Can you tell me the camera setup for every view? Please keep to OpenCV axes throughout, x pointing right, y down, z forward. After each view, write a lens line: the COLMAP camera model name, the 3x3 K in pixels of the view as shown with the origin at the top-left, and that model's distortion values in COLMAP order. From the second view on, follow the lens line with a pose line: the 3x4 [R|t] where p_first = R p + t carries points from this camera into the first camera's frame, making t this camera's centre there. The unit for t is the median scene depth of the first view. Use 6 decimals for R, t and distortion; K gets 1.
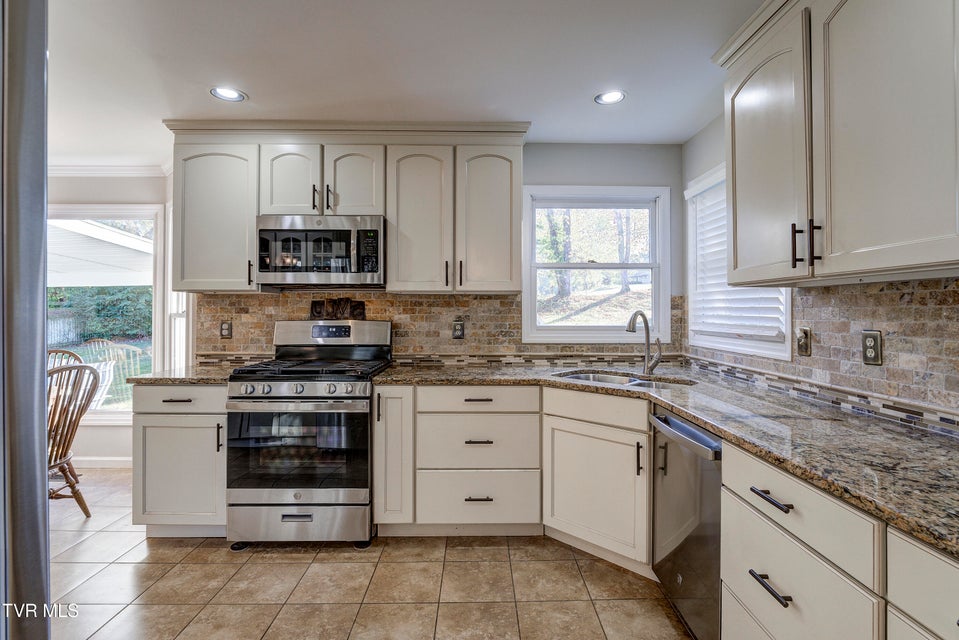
lens RADIAL K [[471.9, 0, 486.2], [0, 471.9, 313.6], [0, 0, 1]] dist [-0.001187, -0.001276]
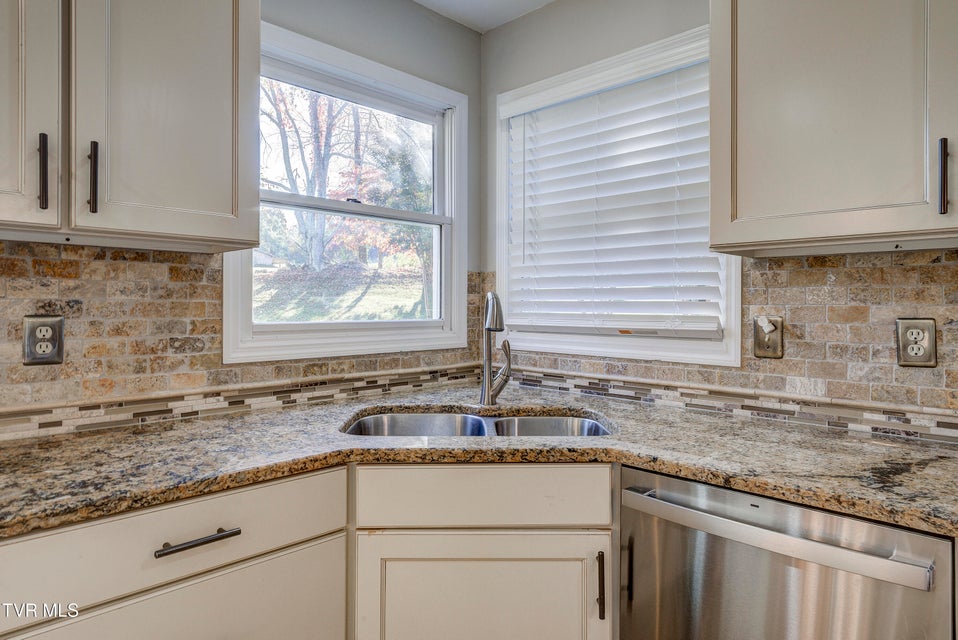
lens RADIAL K [[582.4, 0, 485.6], [0, 582.4, 306.0], [0, 0, 1]] dist [0.011619, -0.004396]
pose [[0.711988, -0.000332, 0.702192, -0.169412], [0.001744, 0.999998, -0.001296, 0.011922], [-0.702190, 0.002147, 0.711987, 0.554851]]
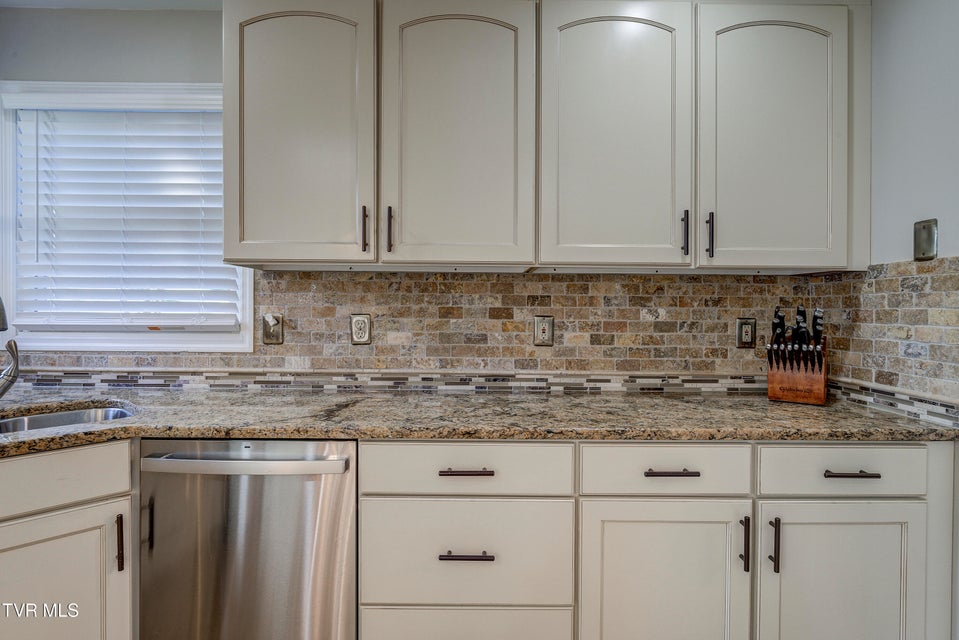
lens RADIAL K [[499.7, 0, 481.1], [0, 499.7, 313.3], [0, 0, 1]] dist [-0.011158, 0.002980]
pose [[0.011597, -0.012090, 0.999860, -0.244629], [-0.001274, 0.999926, 0.012106, 0.012959], [-0.999932, -0.001414, 0.011581, 0.468360]]
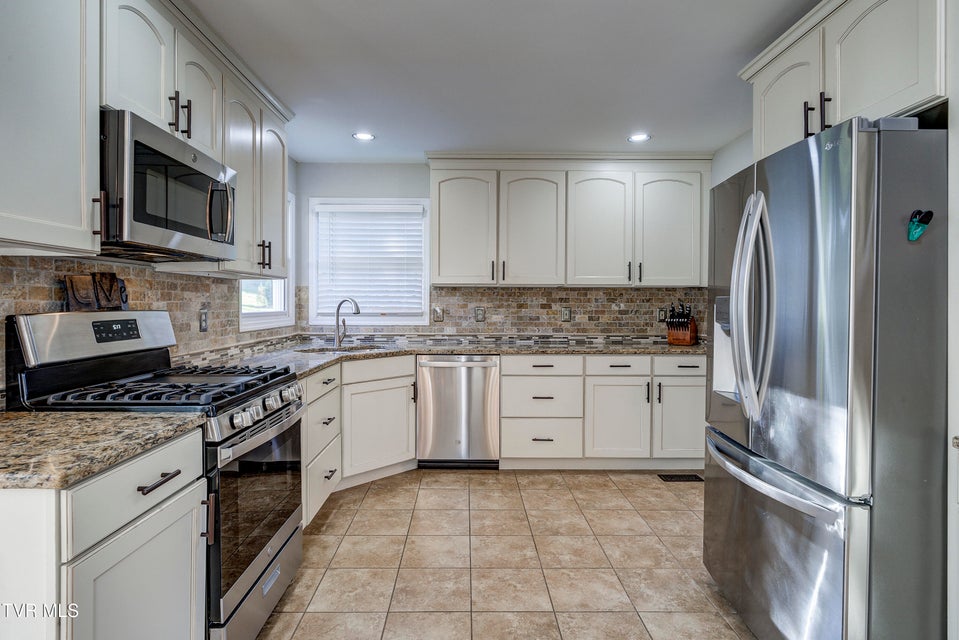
lens RADIAL K [[499.7, 0, 471.5], [0, 499.7, 320.8], [0, 0, 1]] dist [-0.011158, 0.002980]
pose [[0.012924, -0.038628, 0.999170, -1.137539], [0.004000, 0.999248, 0.038579, 0.005310], [-0.999908, 0.003498, 0.013069, 0.675560]]
